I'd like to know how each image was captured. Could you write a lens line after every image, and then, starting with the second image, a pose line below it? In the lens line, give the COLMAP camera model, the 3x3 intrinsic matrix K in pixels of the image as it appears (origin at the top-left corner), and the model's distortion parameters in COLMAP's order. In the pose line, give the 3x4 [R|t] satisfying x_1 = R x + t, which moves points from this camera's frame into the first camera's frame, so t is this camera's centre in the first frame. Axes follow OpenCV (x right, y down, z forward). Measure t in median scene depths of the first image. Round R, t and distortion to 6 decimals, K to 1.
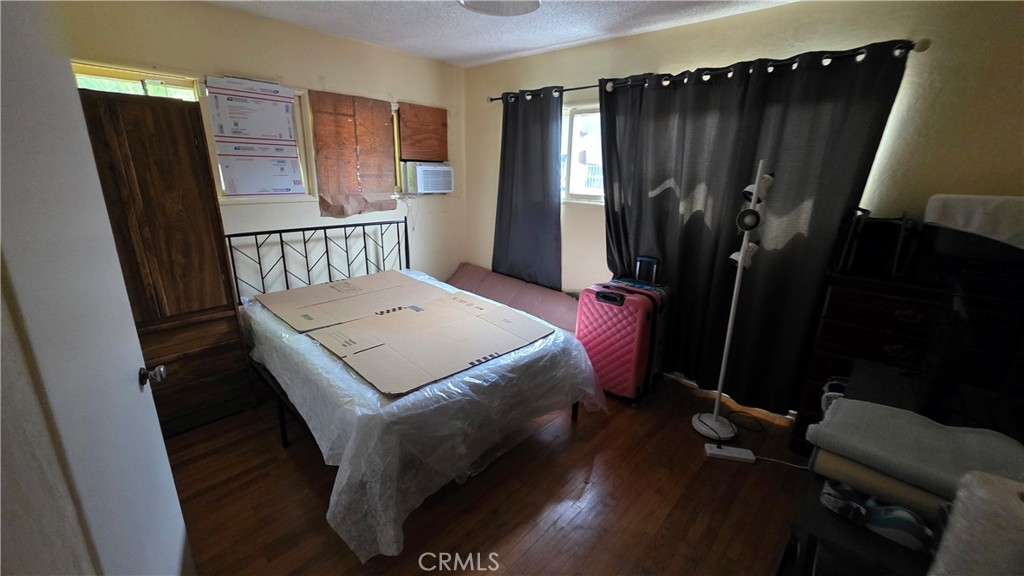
lens RADIAL K [[404.8, 0, 509.7], [0, 404.8, 285.0], [0, 0, 1]] dist [0.002653, 0.000306]
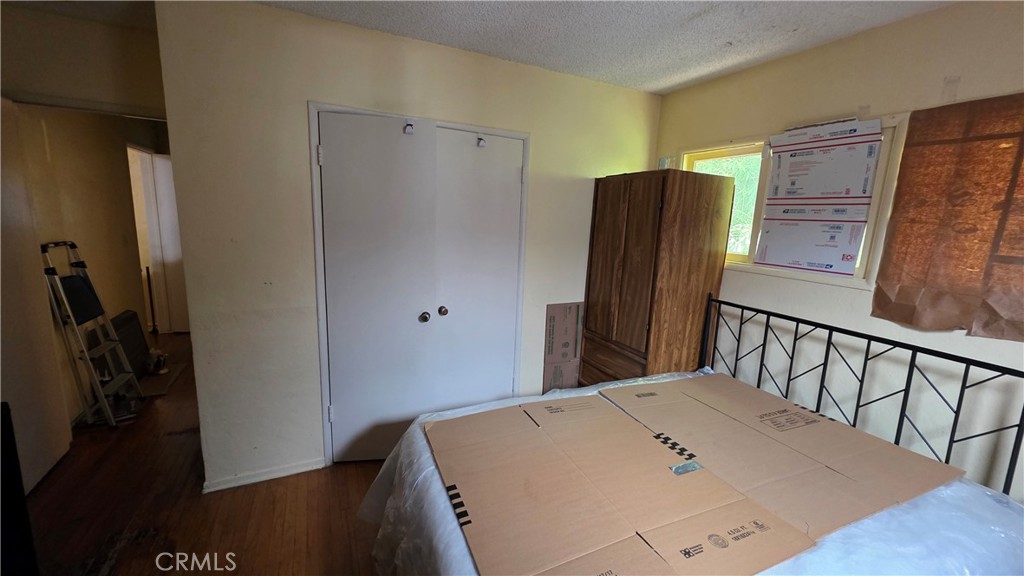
lens RADIAL K [[404.6, 0, 510.8], [0, 404.6, 285.4], [0, 0, 1]] dist [0.002082, 0.000446]
pose [[-0.368143, 0.120828, -0.921885, 0.396897], [-0.305360, 0.920808, 0.242628, -0.273521], [0.878195, 0.370829, -0.302093, 0.983297]]
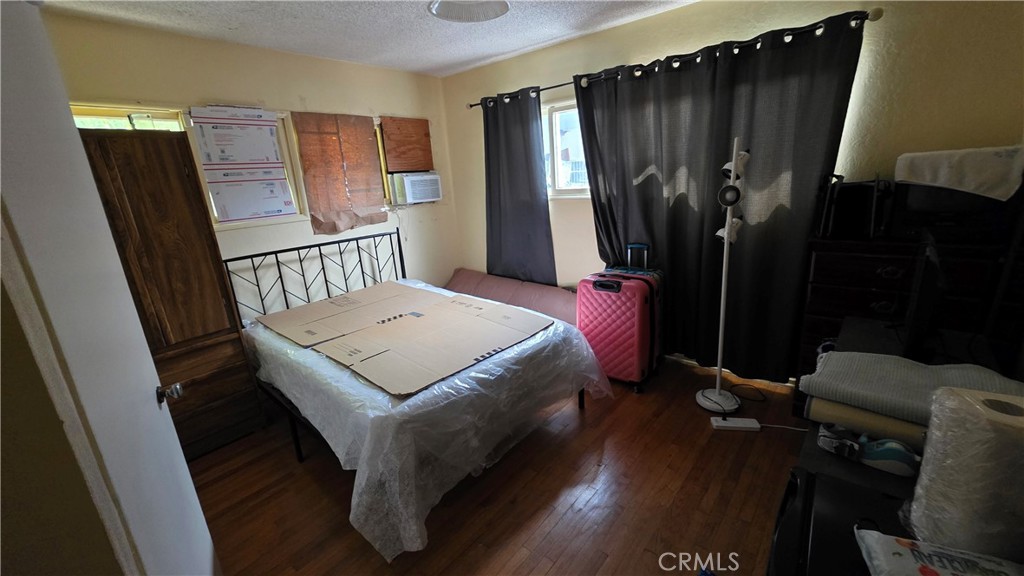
lens RADIAL K [[404.6, 0, 510.8], [0, 404.6, 285.4], [0, 0, 1]] dist [0.002082, 0.000446]
pose [[0.995307, -0.095933, 0.012689, -0.001816], [0.096093, 0.995291, -0.012731, 0.024375], [-0.011408, 0.013890, 0.999838, -0.022782]]
